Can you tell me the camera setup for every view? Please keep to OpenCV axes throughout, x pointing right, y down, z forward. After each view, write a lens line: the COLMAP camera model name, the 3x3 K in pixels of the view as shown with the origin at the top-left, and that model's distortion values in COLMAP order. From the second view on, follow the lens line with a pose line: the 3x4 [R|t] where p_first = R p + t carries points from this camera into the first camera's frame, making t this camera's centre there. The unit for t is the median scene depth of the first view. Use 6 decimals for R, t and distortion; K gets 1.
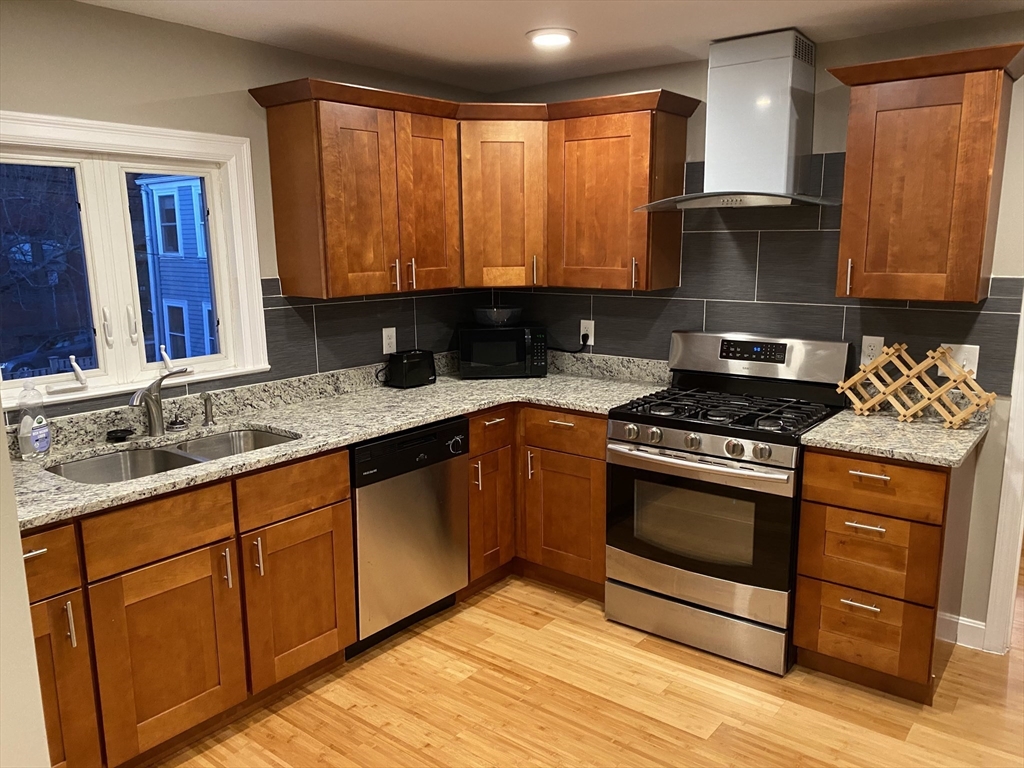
lens RADIAL K [[792.4, 0, 512.0], [0, 792.4, 384.0], [0, 0, 1]] dist [0.056474, -0.001890]
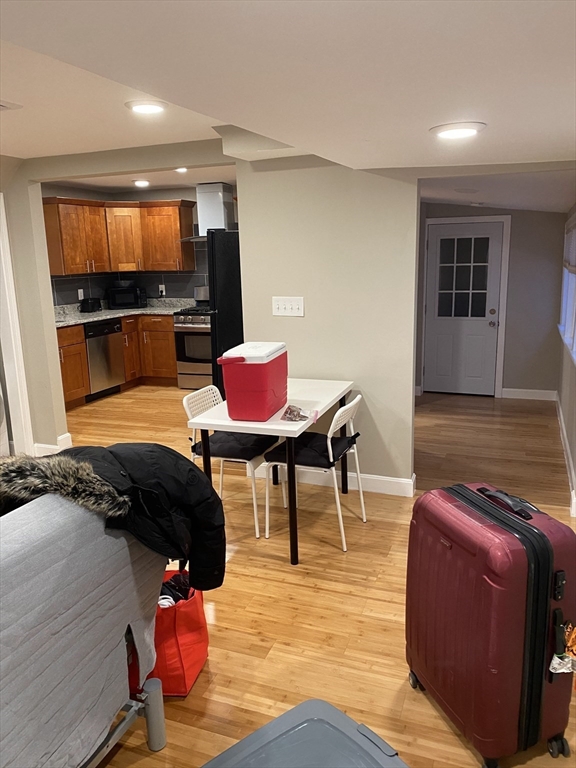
lens RADIAL K [[590.3, 0, 305.5], [0, 590.3, 372.7], [0, 0, 1]] dist [0.059074, -0.001231]
pose [[0.940124, -0.086577, 0.329654, -0.138867], [0.082042, 0.996245, 0.027673, 0.210175], [-0.330812, 0.001029, 0.943696, -1.067847]]
